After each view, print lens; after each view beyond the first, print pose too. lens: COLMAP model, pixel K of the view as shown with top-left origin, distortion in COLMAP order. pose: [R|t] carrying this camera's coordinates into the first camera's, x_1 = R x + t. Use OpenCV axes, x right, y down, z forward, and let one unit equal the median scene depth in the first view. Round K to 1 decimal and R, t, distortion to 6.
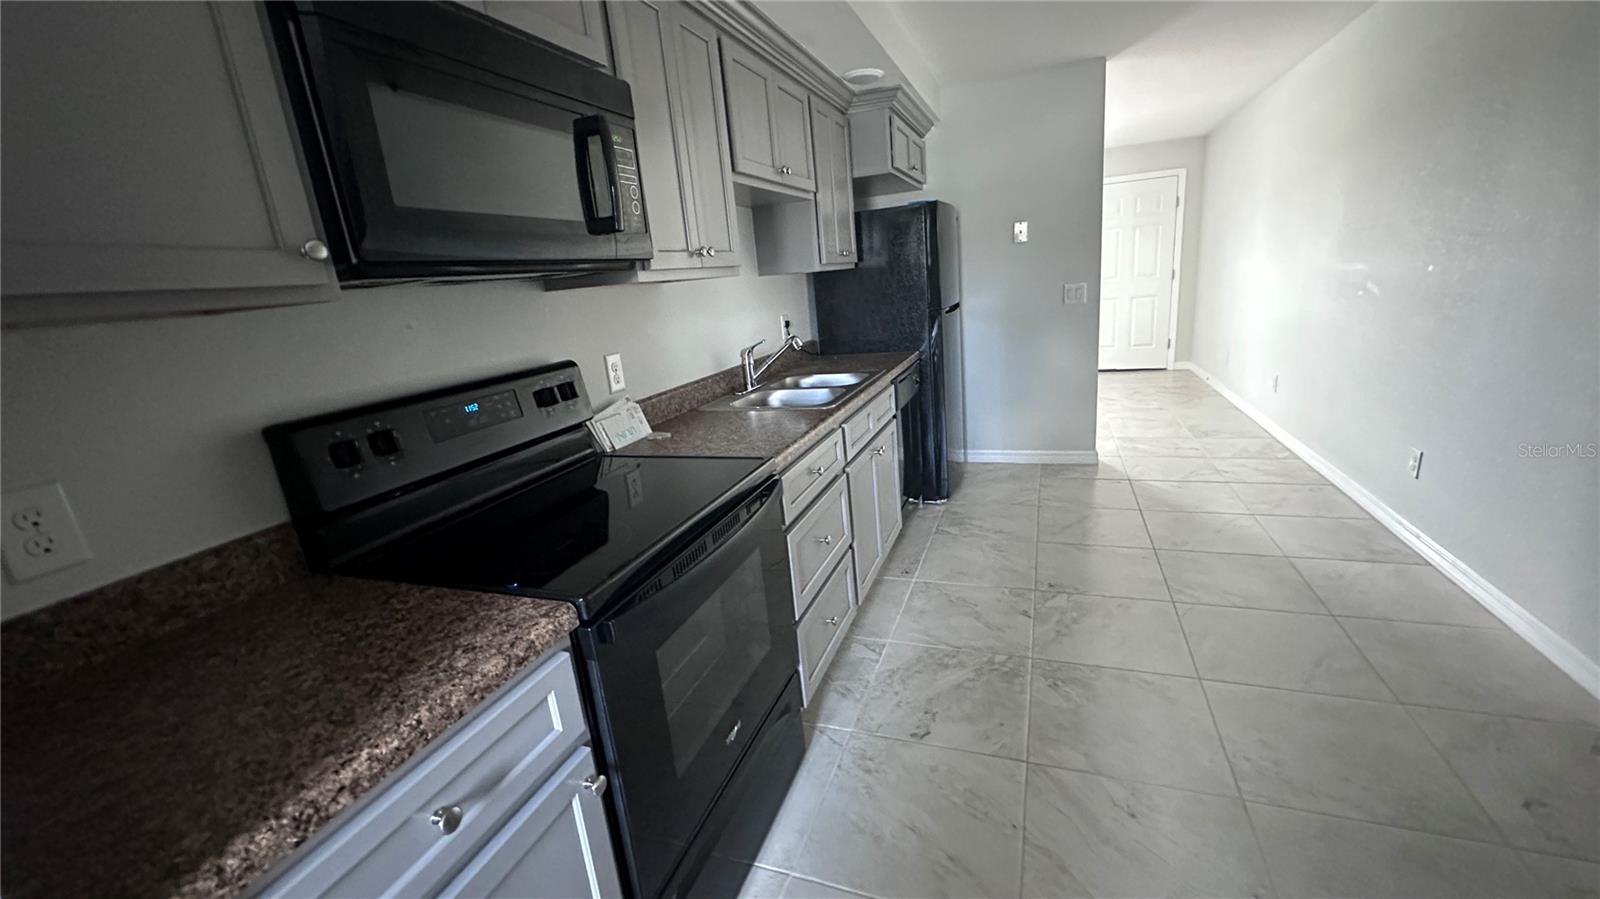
lens RADIAL K [[639.3, 0, 797.8], [0, 639.3, 450.3], [0, 0, 1]] dist [-0.003467, 0.000843]
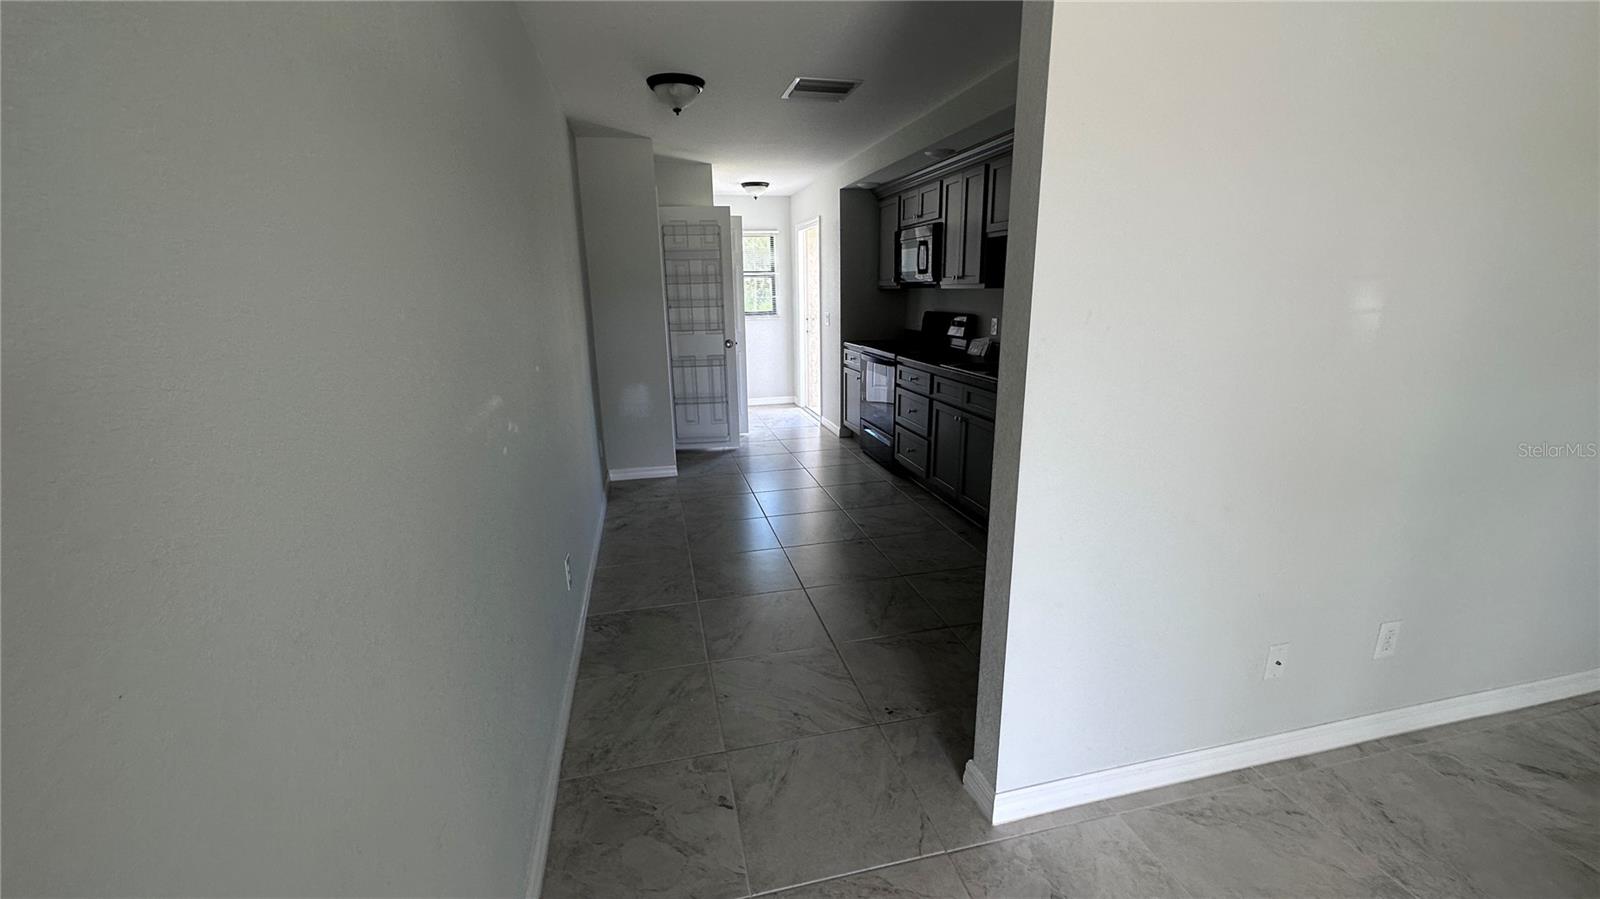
lens RADIAL K [[639.3, 0, 797.8], [0, 639.3, 450.3], [0, 0, 1]] dist [-0.003467, 0.000843]
pose [[-0.823803, 0.239923, -0.513601, 1.236145], [-0.055527, 0.867510, 0.494311, -0.656156], [0.564150, 0.435734, -0.701335, 1.919348]]
